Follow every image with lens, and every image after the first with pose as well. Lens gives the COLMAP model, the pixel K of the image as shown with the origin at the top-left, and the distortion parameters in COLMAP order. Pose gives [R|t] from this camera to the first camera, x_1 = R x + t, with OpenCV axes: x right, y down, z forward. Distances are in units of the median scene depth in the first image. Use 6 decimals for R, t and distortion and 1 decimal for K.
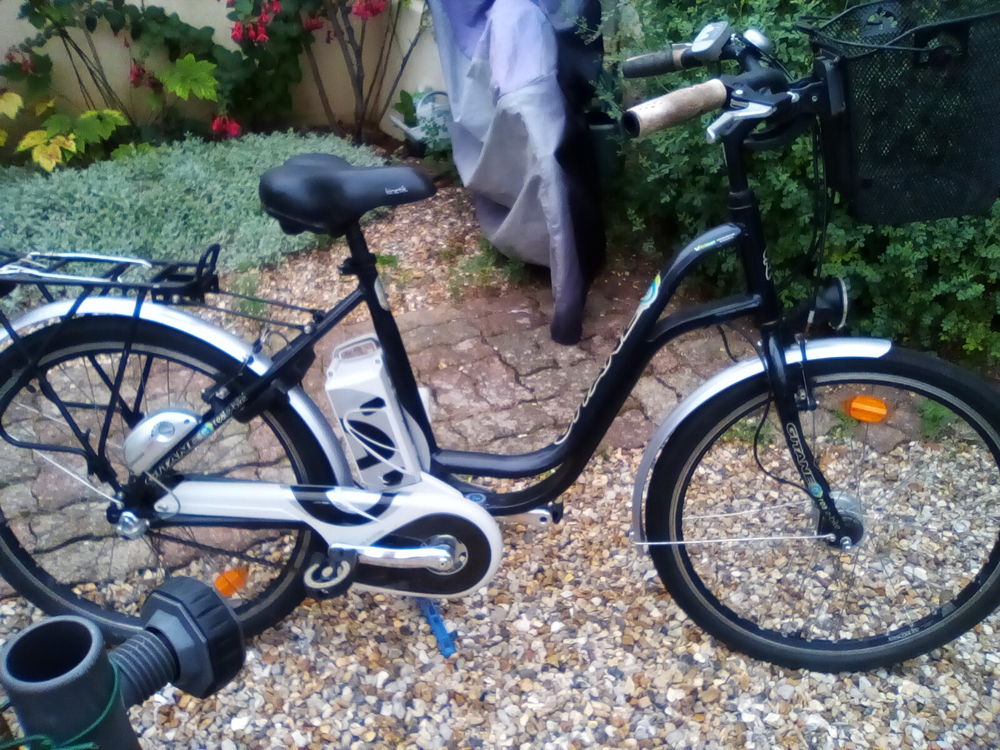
lens RADIAL K [[856.9, 0, 499.9], [0, 856.9, 390.2], [0, 0, 1]] dist [0.002254, -0.044827]
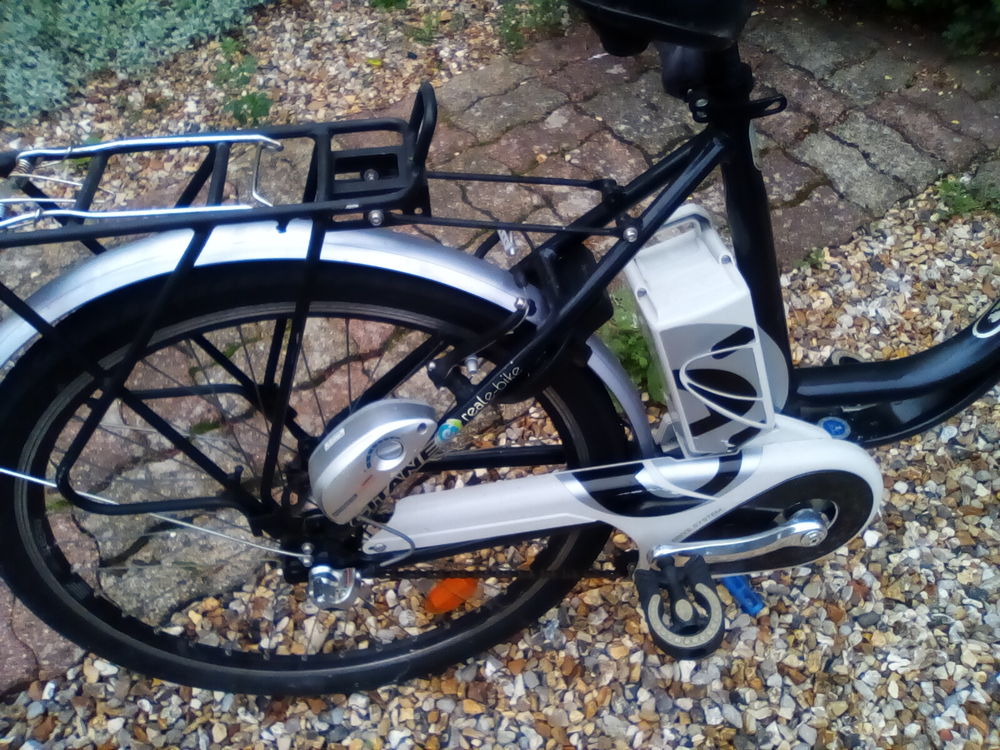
lens RADIAL K [[856.9, 0, 499.9], [0, 856.9, 390.2], [0, 0, 1]] dist [0.002254, -0.044827]
pose [[0.981373, -0.171877, 0.085818, -0.308925], [0.134359, 0.933354, 0.332862, -0.141494], [-0.137310, -0.315132, 0.939062, 0.412266]]
